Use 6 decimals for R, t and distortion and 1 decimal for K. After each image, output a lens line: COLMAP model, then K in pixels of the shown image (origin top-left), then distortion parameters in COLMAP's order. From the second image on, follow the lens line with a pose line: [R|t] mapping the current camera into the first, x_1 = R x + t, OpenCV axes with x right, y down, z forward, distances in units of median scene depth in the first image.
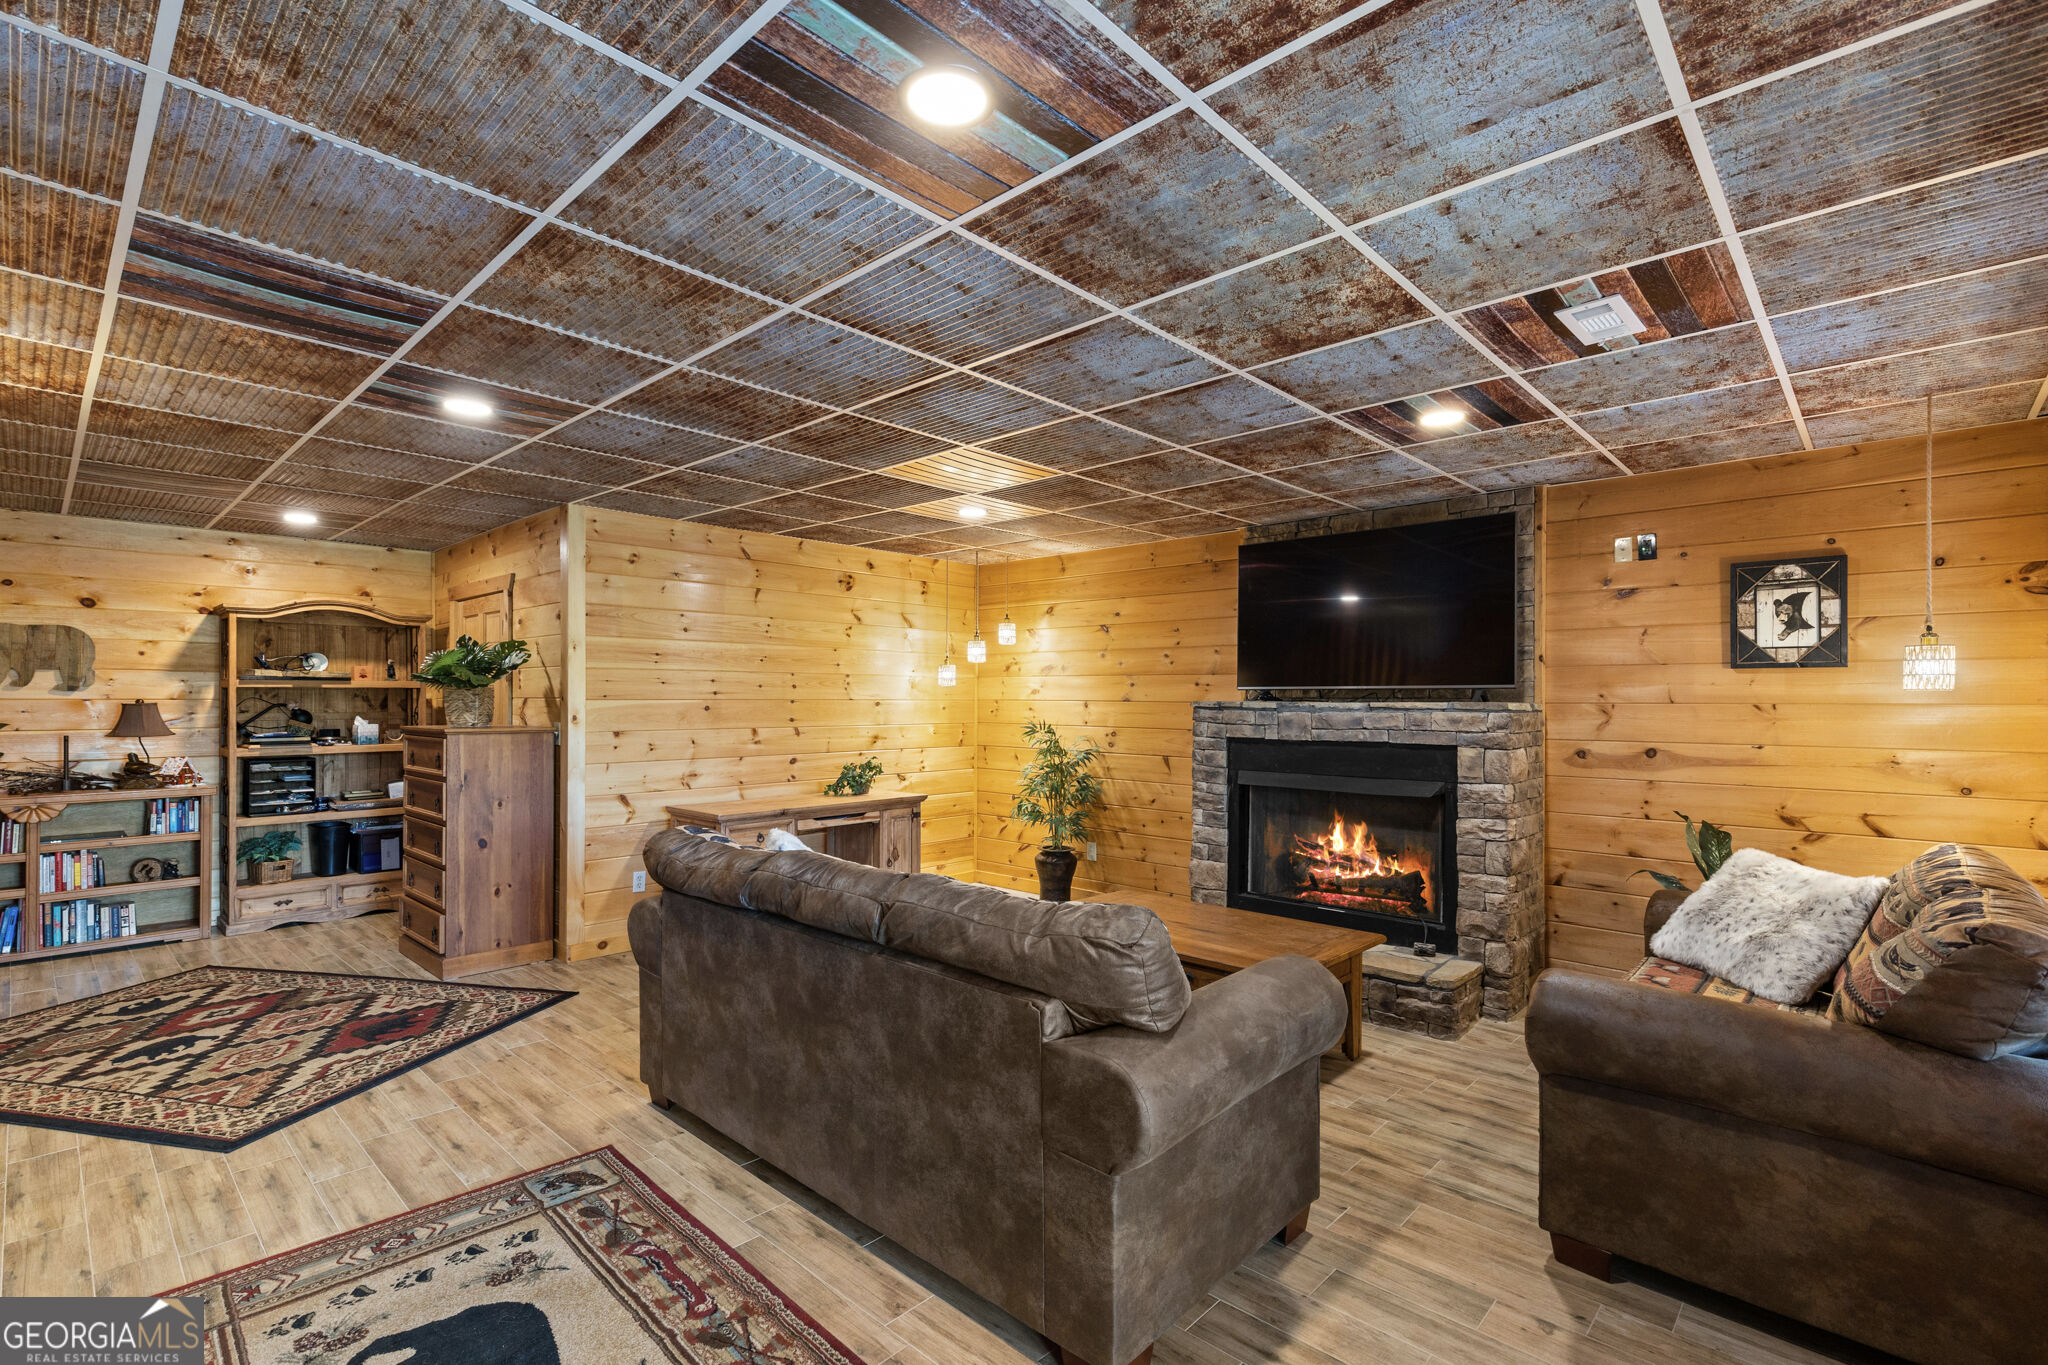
lens RADIAL K [[936.2, 0, 1024.0], [0, 936.2, 682.5], [0, 0, 1]] dist [0.020112, -0.000206]
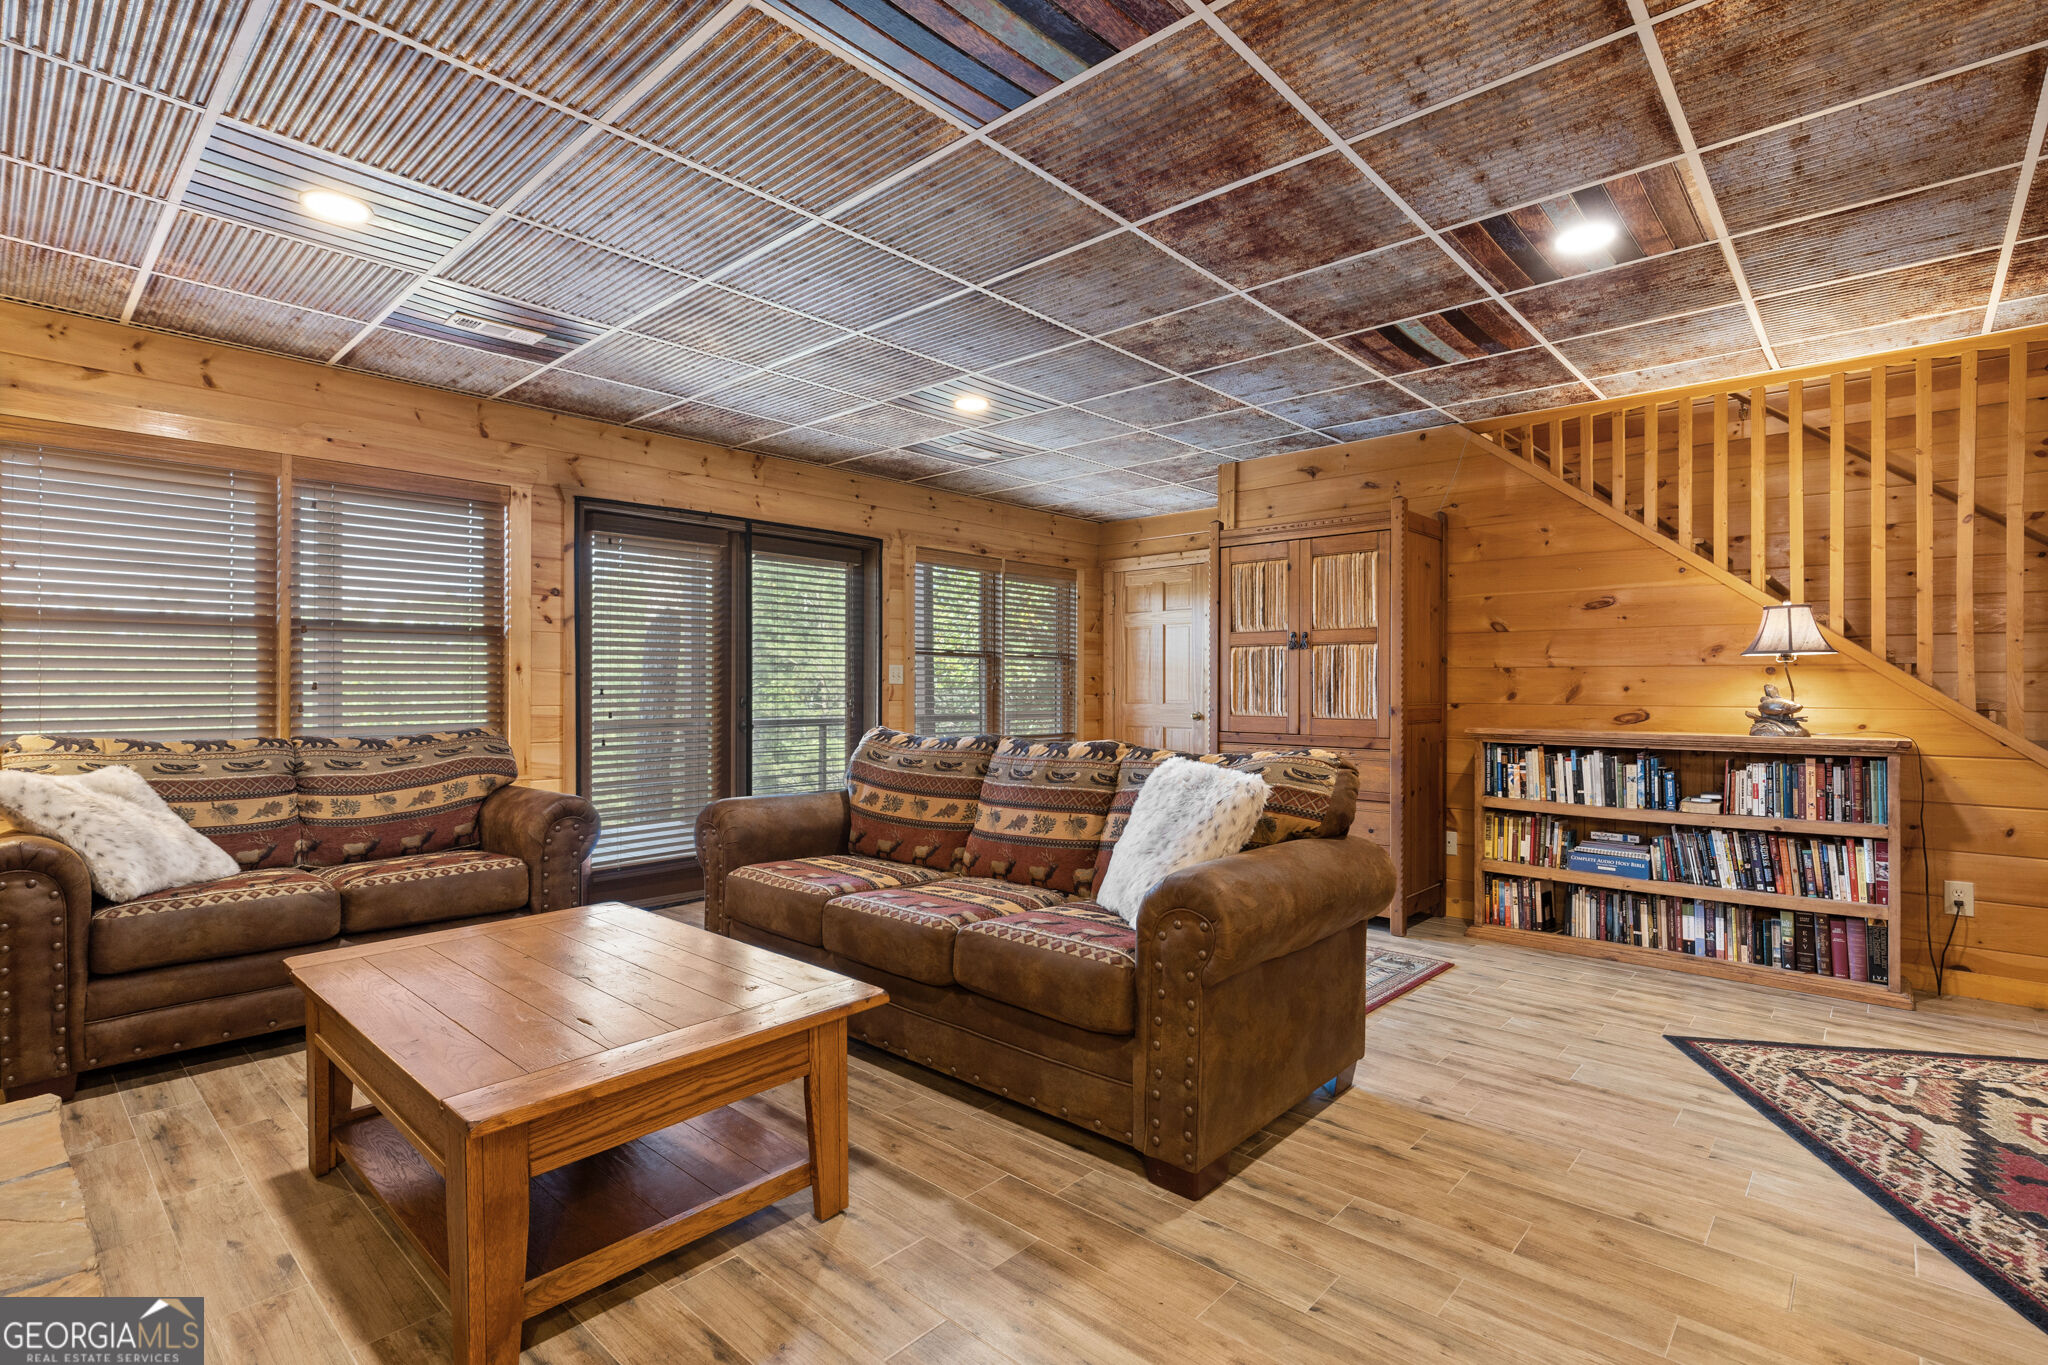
lens RADIAL K [[969.7, 0, 1024.0], [0, 969.7, 682.5], [0, 0, 1]] dist [-0.000372, -0.000076]
pose [[-0.999822, -0.005783, -0.017977, -0.097639], [-0.005355, 0.999703, -0.023768, 0.121802], [0.018109, -0.023668, -0.999556, 1.941633]]
